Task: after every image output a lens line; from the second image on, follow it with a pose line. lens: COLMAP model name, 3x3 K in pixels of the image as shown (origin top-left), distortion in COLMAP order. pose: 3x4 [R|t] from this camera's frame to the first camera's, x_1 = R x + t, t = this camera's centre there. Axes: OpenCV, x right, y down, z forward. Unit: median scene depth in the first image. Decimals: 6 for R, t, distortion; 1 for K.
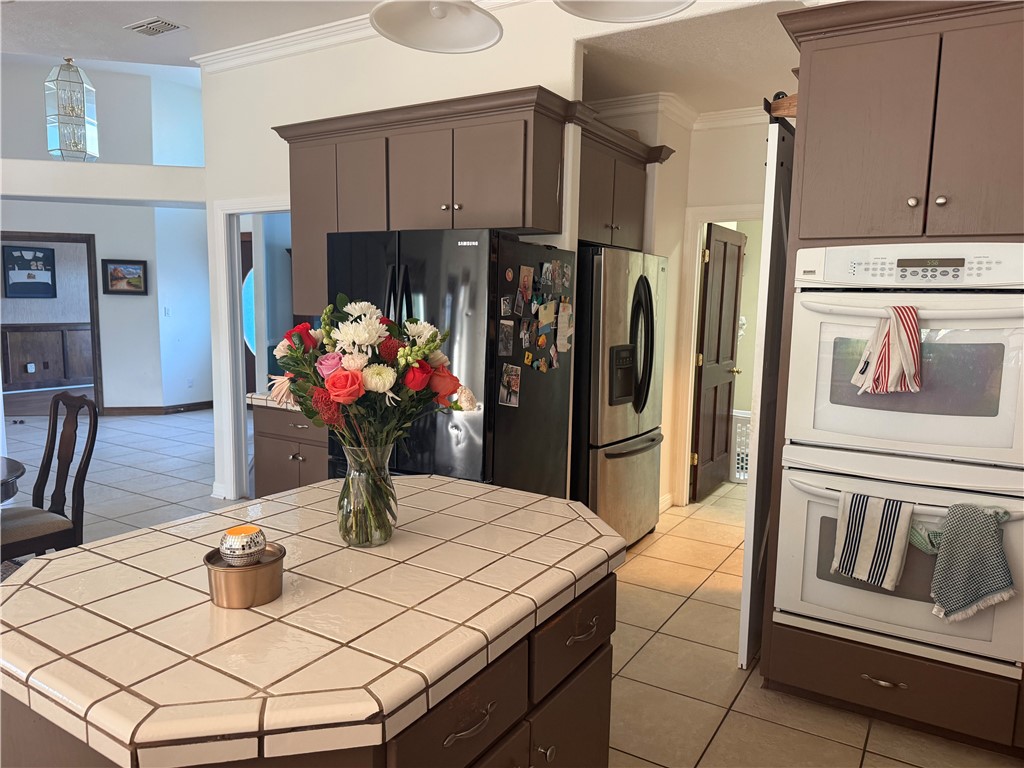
lens RADIAL K [[724.1, 0, 518.2], [0, 724.1, 393.9], [0, 0, 1]] dist [0.078522, -0.095934]
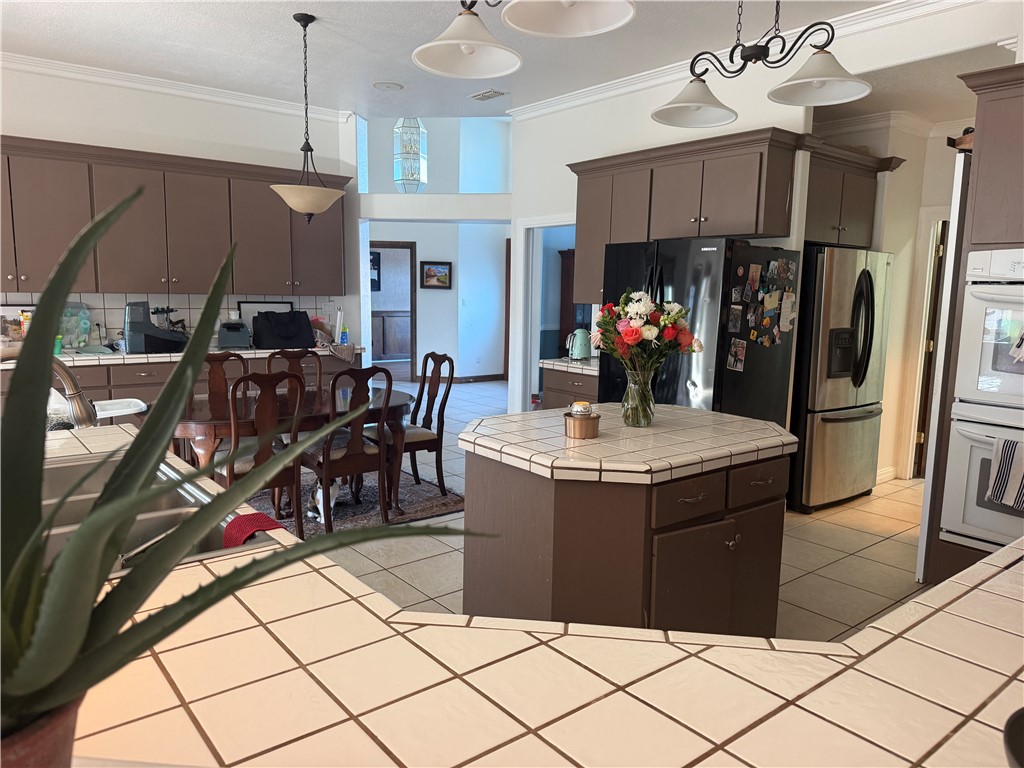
lens RADIAL K [[724.1, 0, 508.5], [0, 724.1, 390.4], [0, 0, 1]] dist [0.078522, -0.095934]
pose [[0.941212, 0.045665, -0.334715, 0.041780], [-0.043908, 0.998953, 0.012820, 0.050437], [0.334950, 0.002630, 0.942232, -0.370720]]
